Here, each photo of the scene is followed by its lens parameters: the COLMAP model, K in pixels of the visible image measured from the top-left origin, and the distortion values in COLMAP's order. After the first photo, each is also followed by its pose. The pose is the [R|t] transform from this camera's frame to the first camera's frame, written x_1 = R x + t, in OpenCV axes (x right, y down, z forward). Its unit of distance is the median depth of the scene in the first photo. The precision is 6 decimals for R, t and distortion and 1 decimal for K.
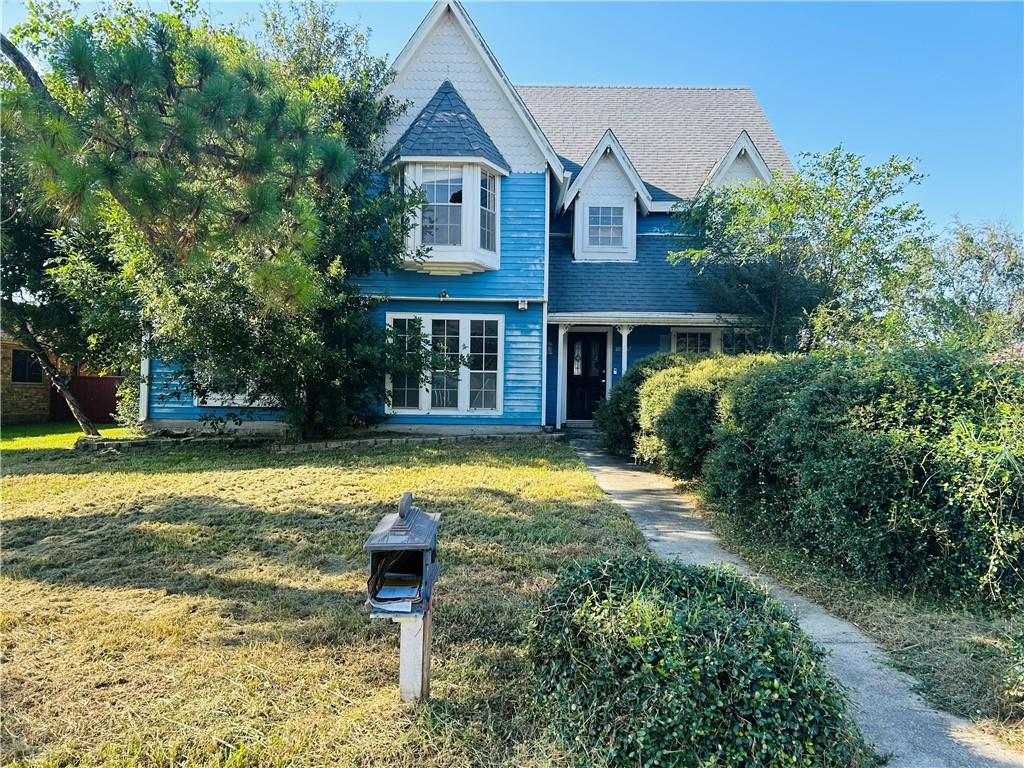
lens RADIAL K [[790.2, 0, 512.0], [0, 790.2, 384.0], [0, 0, 1]] dist [0.035251, -0.007303]
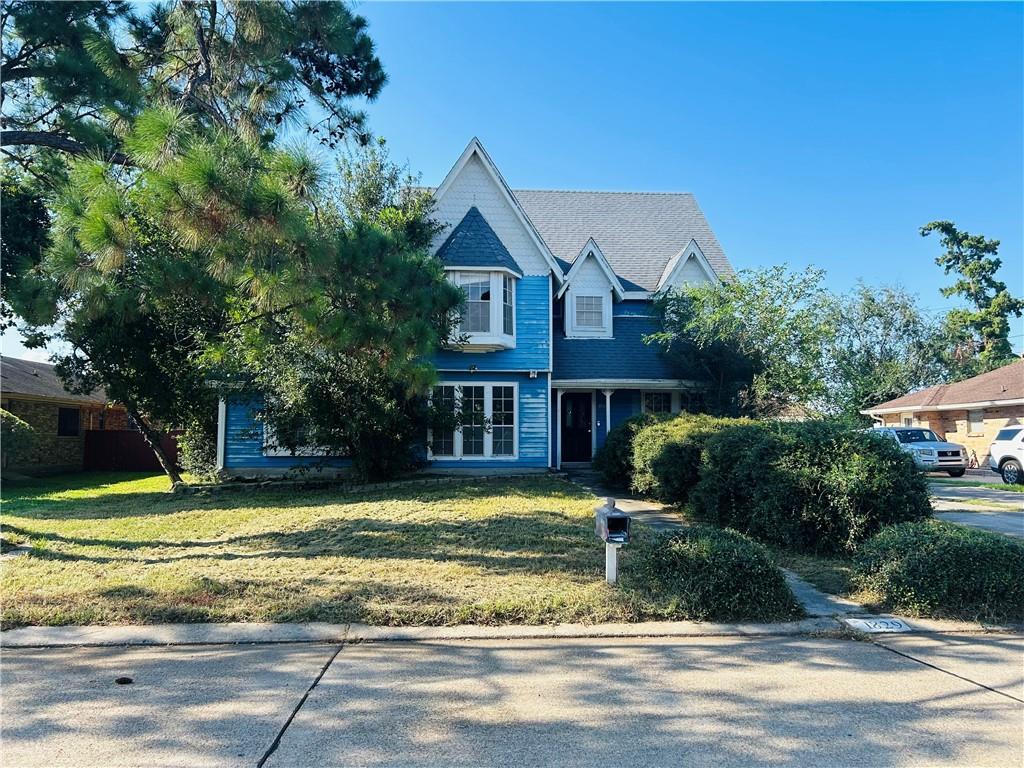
lens RADIAL K [[770.7, 0, 512.0], [0, 770.7, 384.0], [0, 0, 1]] dist [0.075923, -0.095089]
pose [[0.997033, -0.008656, 0.076493, -0.120110], [0.012676, 0.998555, -0.052232, -0.018711], [-0.075931, 0.053047, 0.995701, -0.272191]]
